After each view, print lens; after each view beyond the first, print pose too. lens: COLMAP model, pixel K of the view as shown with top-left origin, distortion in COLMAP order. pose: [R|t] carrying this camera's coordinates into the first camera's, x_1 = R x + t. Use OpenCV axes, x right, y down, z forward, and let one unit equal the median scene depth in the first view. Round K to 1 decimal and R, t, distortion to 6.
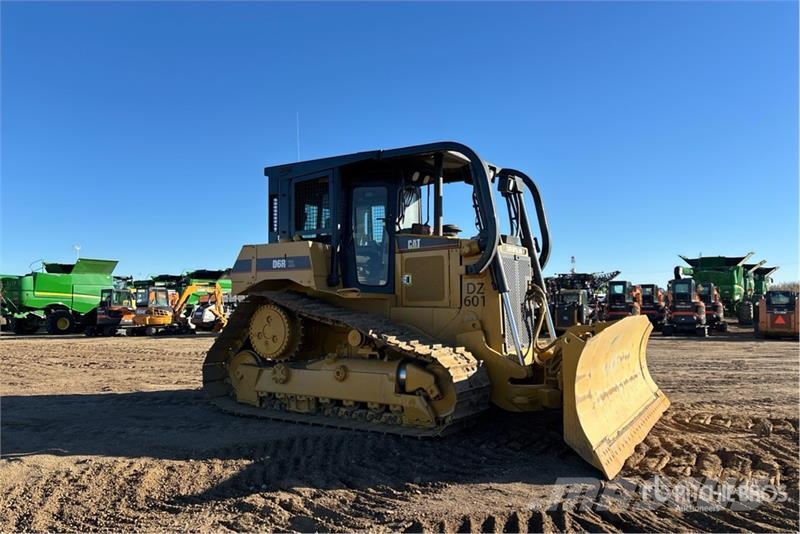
lens RADIAL K [[604.9, 0, 400.0], [0, 604.9, 267.0], [0, 0, 1]] dist [0.048201, -0.000419]
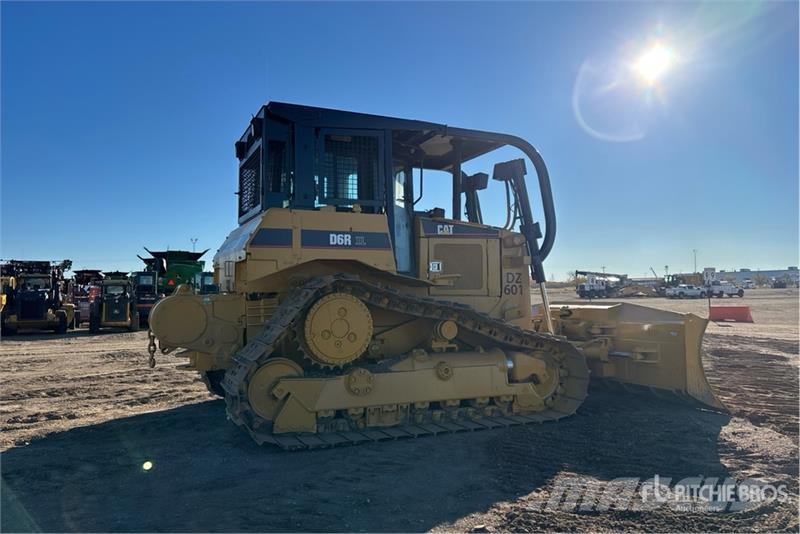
lens RADIAL K [[604.9, 0, 400.0], [0, 604.9, 267.0], [0, 0, 1]] dist [0.048201, -0.000419]
pose [[0.567625, 0.037733, 0.822422, -0.805044], [-0.047642, 0.998781, -0.012942, 0.036789], [-0.821908, -0.031836, 0.568730, 0.519807]]
